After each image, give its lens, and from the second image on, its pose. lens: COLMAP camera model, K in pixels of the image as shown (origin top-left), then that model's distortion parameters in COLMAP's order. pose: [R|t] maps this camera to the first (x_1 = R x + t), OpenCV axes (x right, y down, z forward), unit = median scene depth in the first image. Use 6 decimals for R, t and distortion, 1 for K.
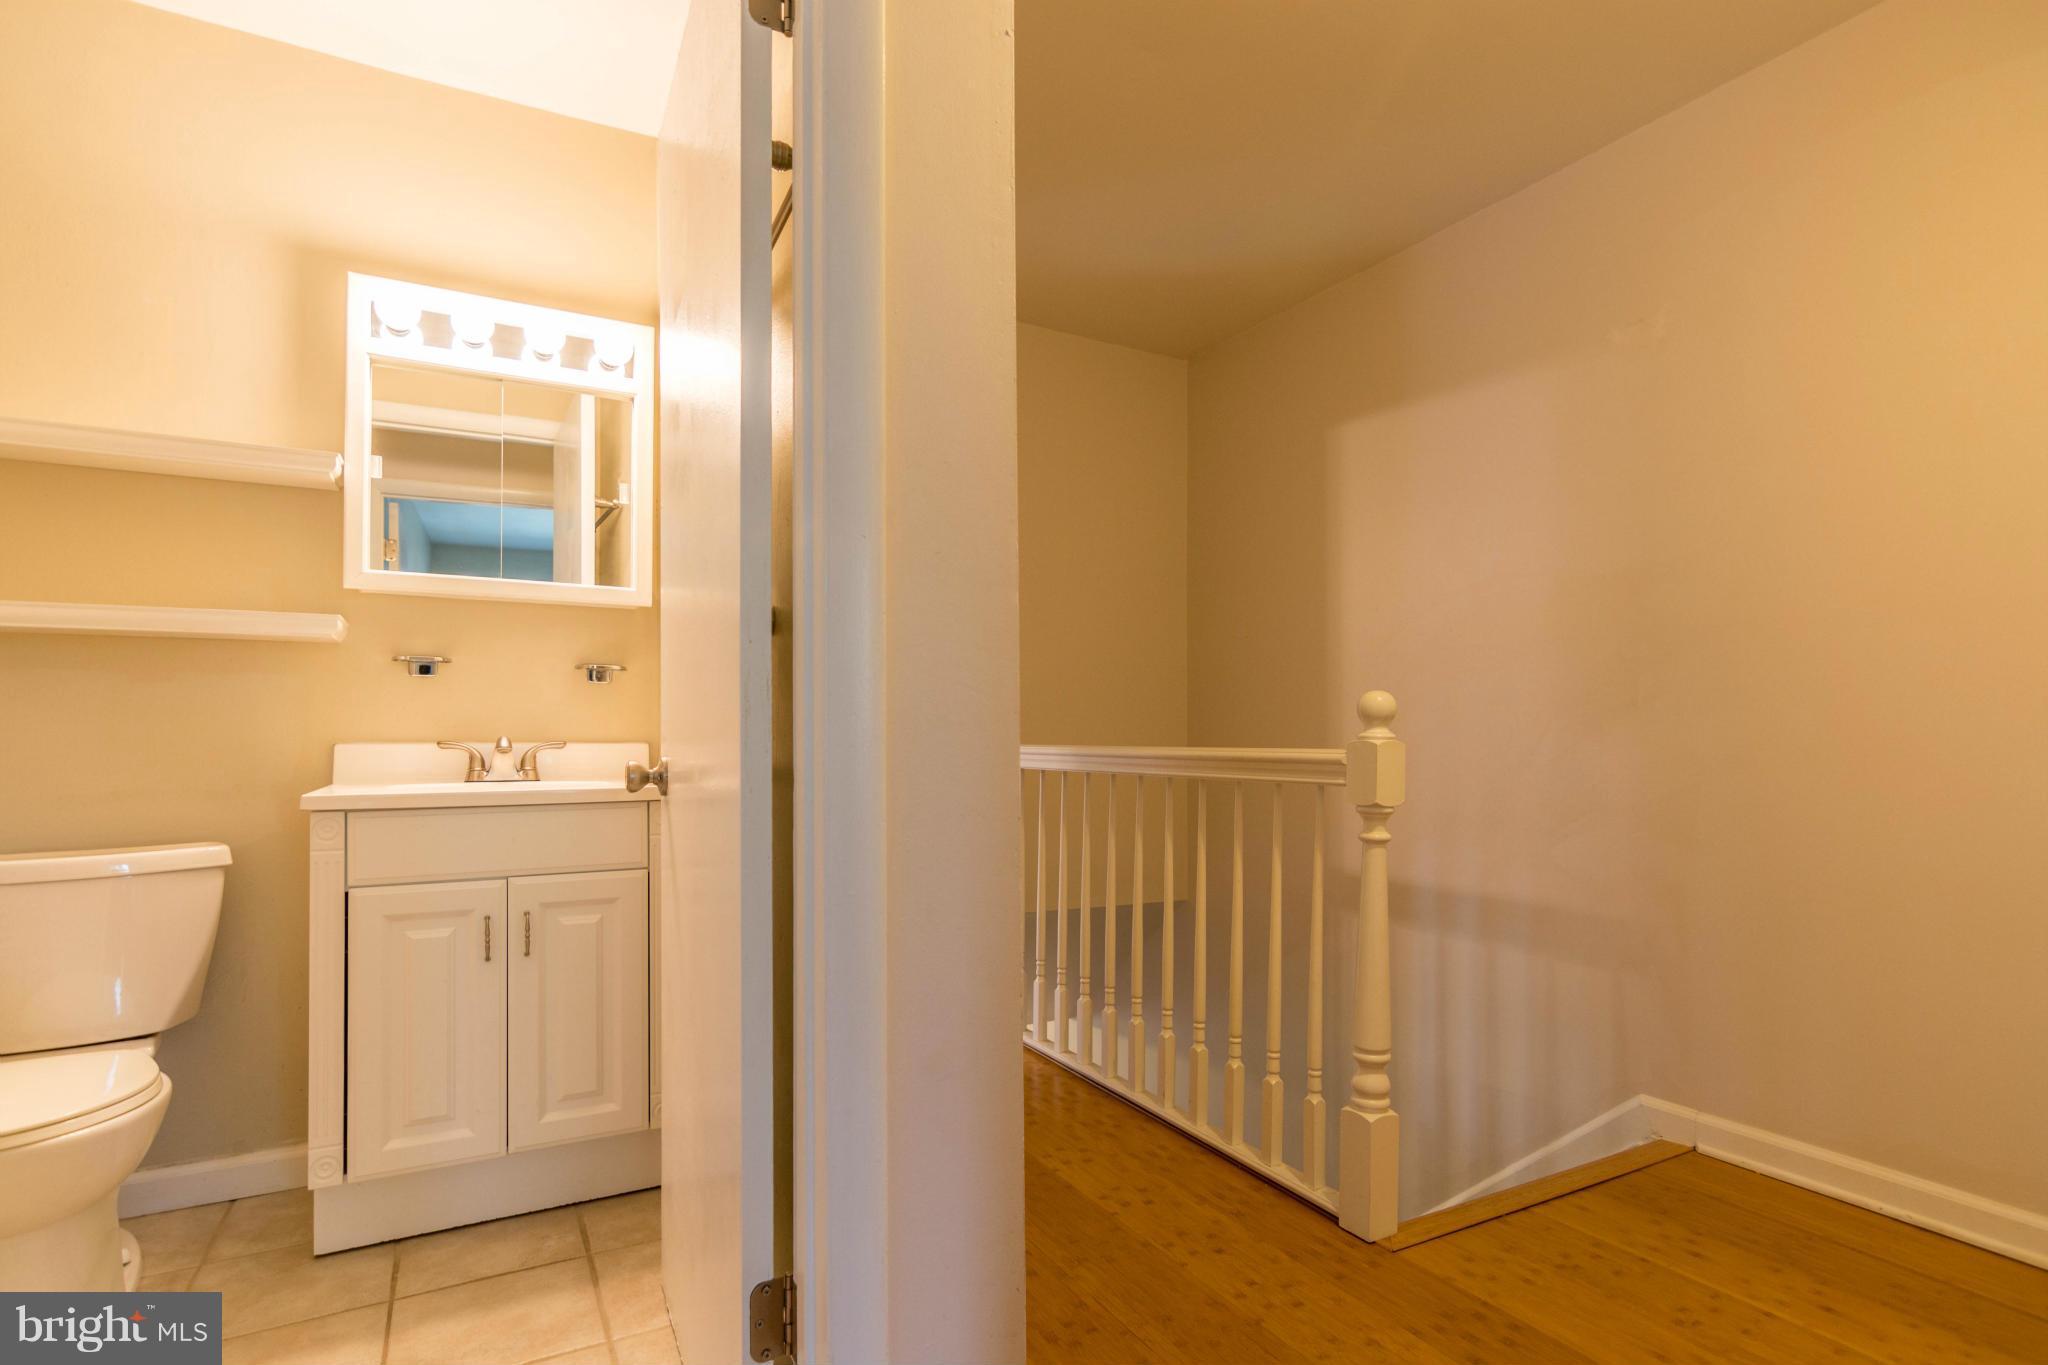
lens RADIAL K [[1011.5, 0, 1016.4], [0, 1011.5, 685.6], [0, 0, 1]] dist [0.002348, 0.000362]
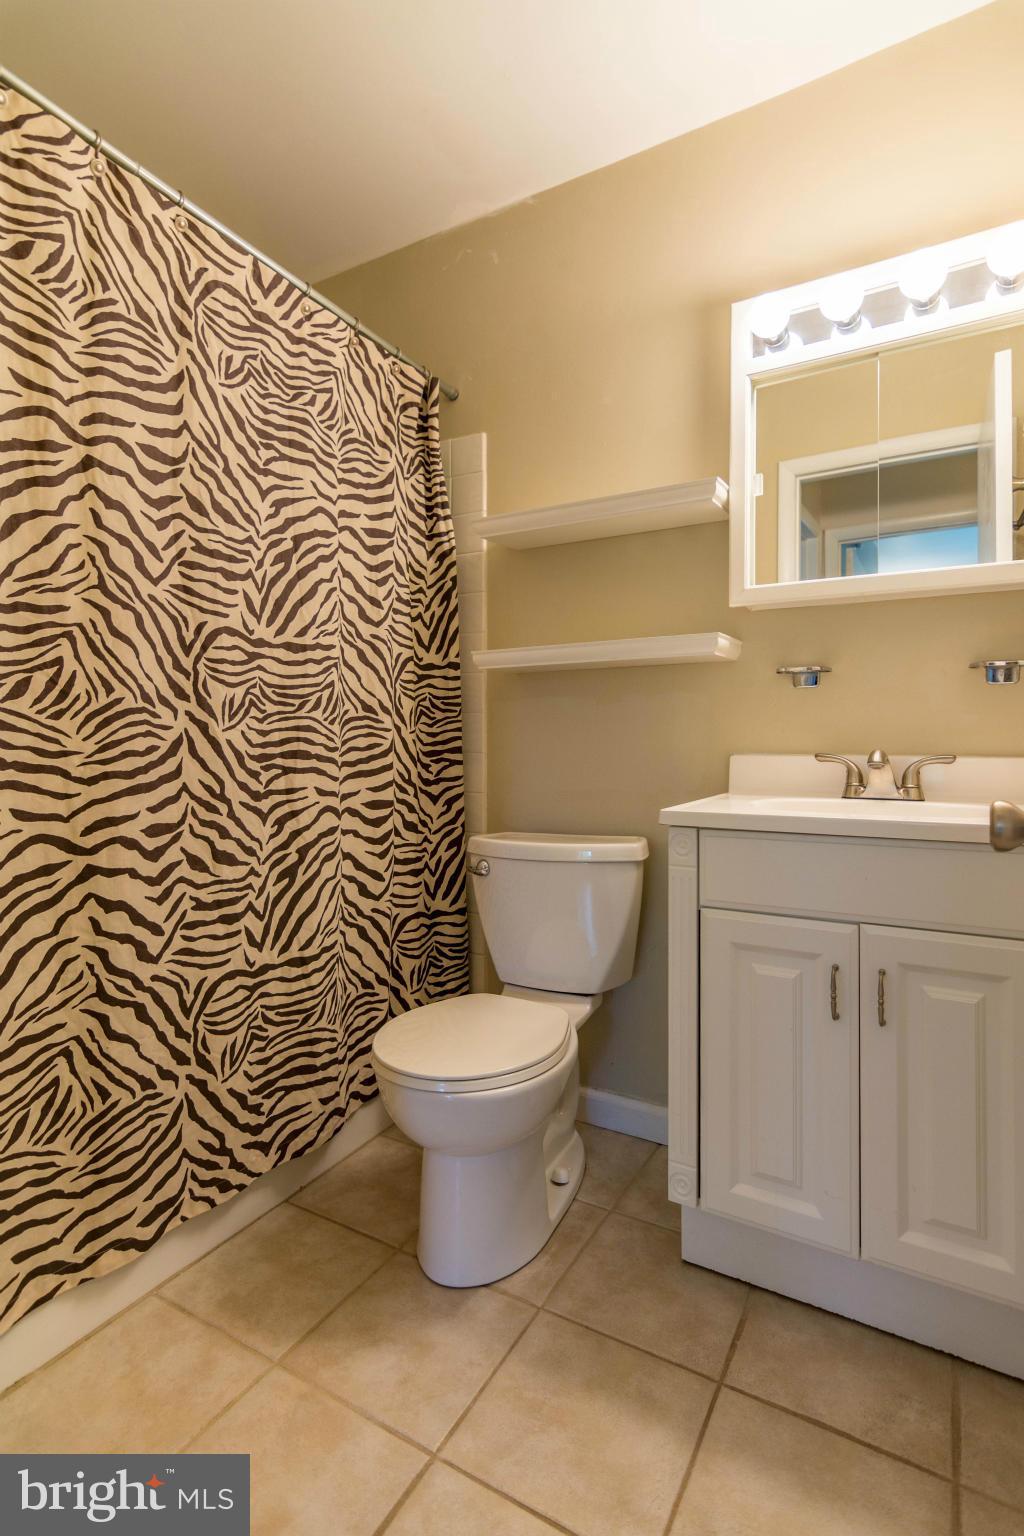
lens RADIAL K [[758.6, 0, 515.5], [0, 758.6, 749.5], [0, 0, 1]] dist [0.002348, 0.000362]
pose [[0.522160, 0.013494, -0.852741, -0.120517], [0.046787, 0.997916, 0.044440, 0.006339], [0.851563, -0.063102, 0.520440, 0.444107]]
